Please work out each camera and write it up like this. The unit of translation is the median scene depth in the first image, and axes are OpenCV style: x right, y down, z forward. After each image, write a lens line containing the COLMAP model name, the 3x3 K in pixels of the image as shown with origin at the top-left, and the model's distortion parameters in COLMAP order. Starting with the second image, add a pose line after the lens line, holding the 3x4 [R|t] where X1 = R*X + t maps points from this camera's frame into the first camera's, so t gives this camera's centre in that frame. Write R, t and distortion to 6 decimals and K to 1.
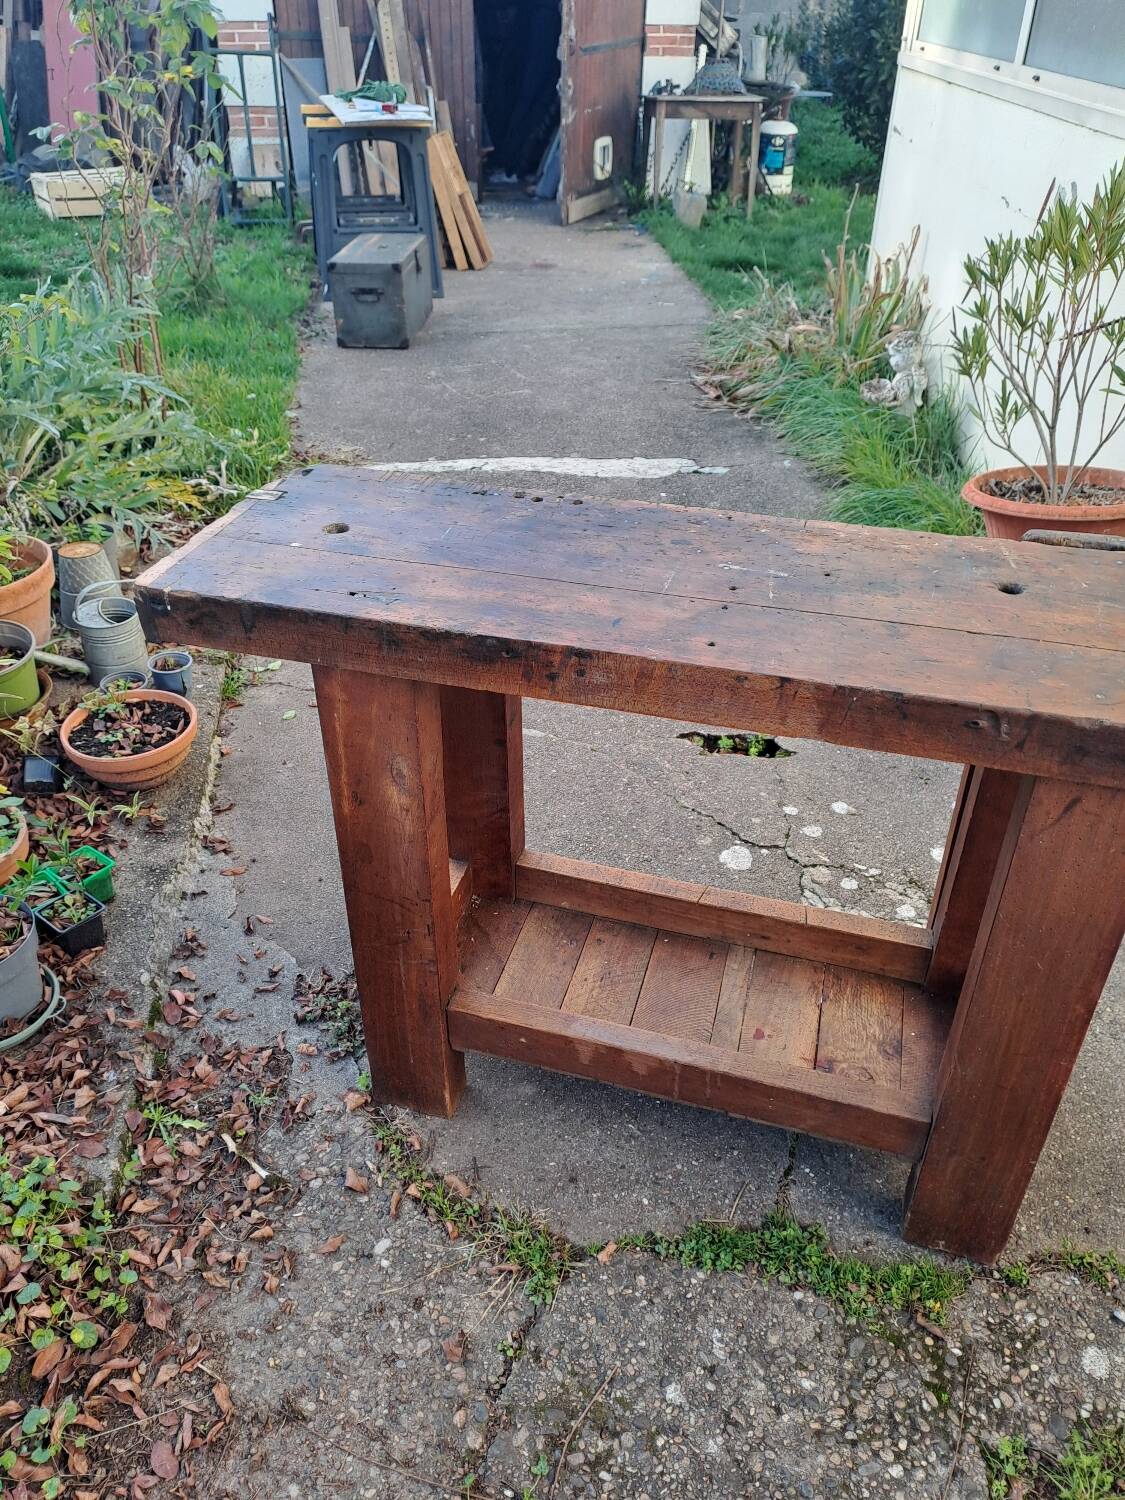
lens RADIAL K [[1112.1, 0, 559.9], [0, 1112.1, 775.7], [0, 0, 1]] dist [0.087265, -0.058269]
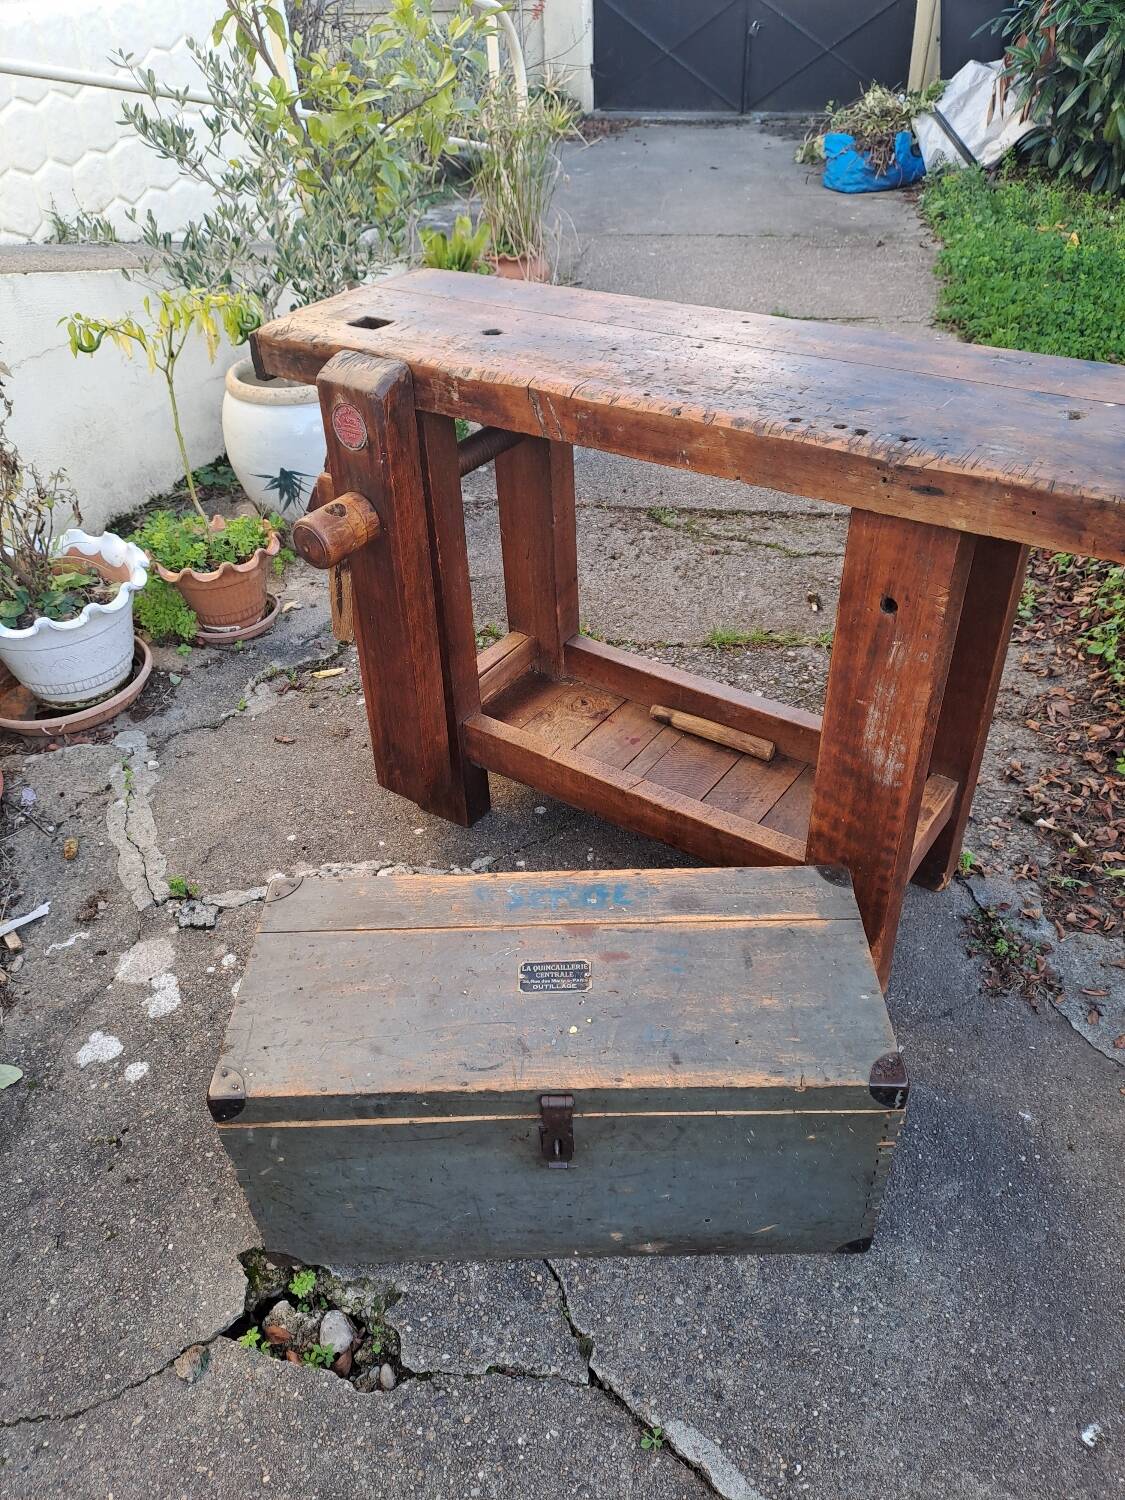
lens RADIAL K [[1094.6, 0, 565.8], [0, 1094.6, 766.3], [0, 0, 1]] dist [0.094897, -0.114727]
pose [[-0.945192, -0.171037, 0.278135, -0.102193], [0.219954, 0.296023, 0.929511, -1.008389], [-0.241315, 0.939743, -0.242179, 1.493987]]
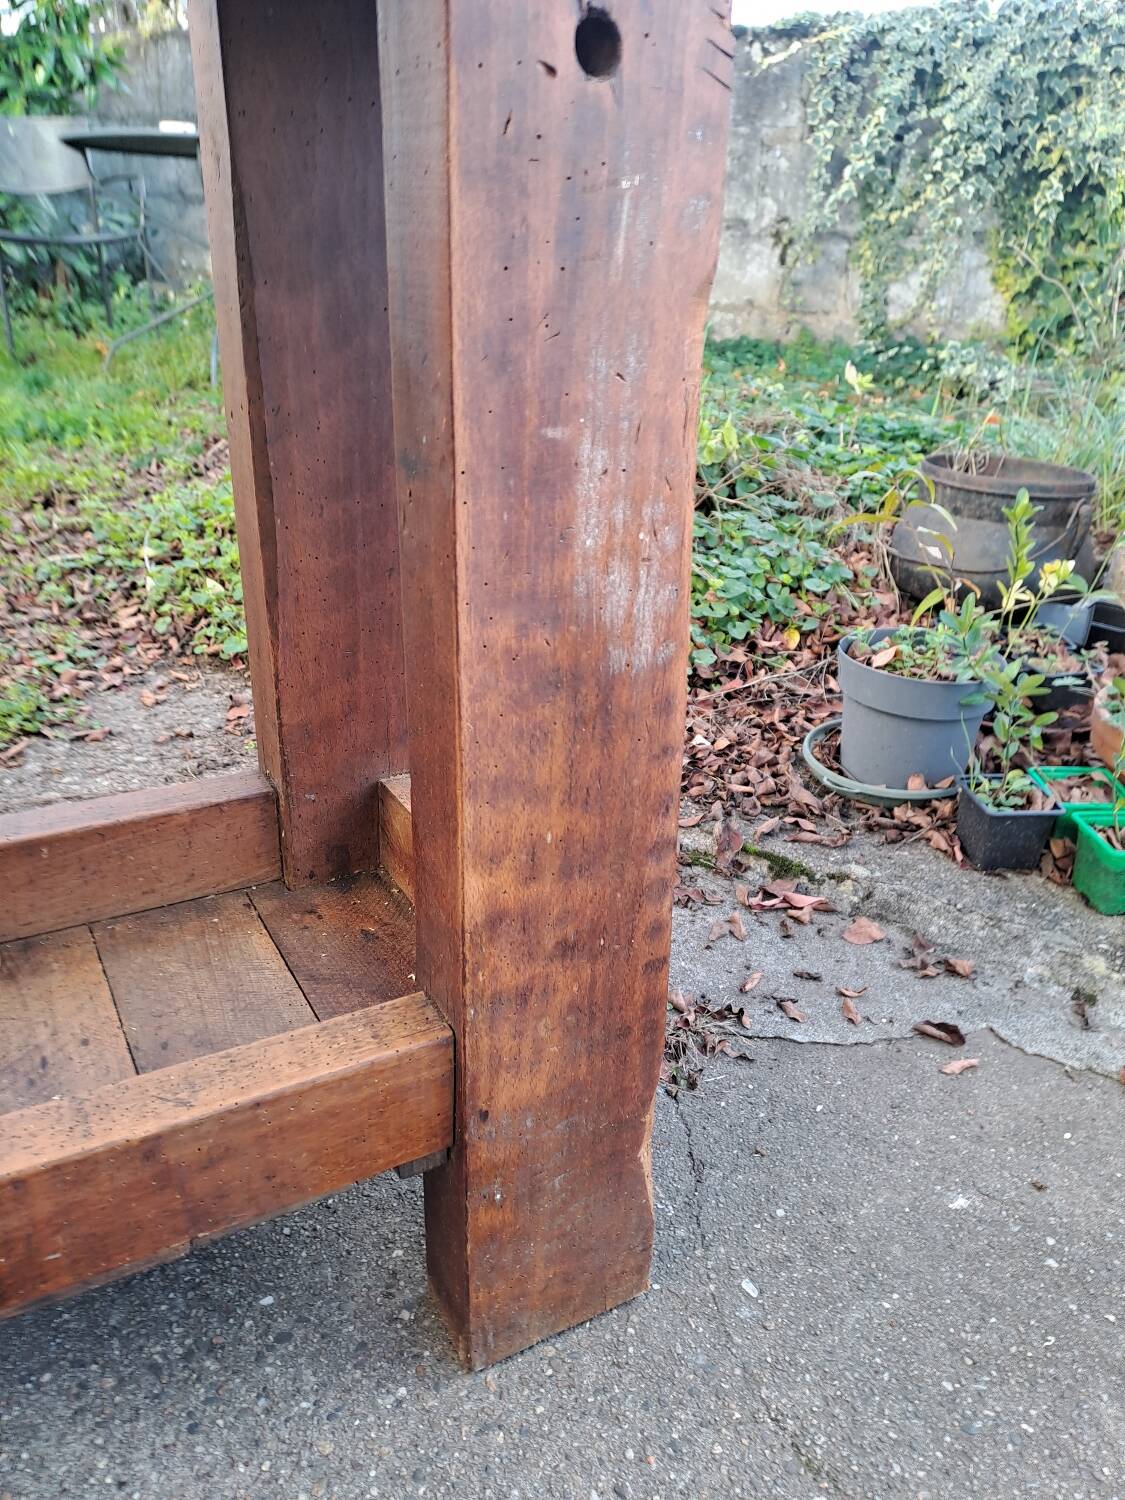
lens RADIAL K [[1107.6, 0, 584.1], [0, 1107.6, 752.0], [0, 0, 1]] dist [0.028574, -0.040165]
pose [[-0.690906, 0.259505, -0.674763, 0.161466], [-0.470417, 0.547357, 0.692177, -0.263990], [0.548960, 0.795649, -0.256097, 1.309531]]
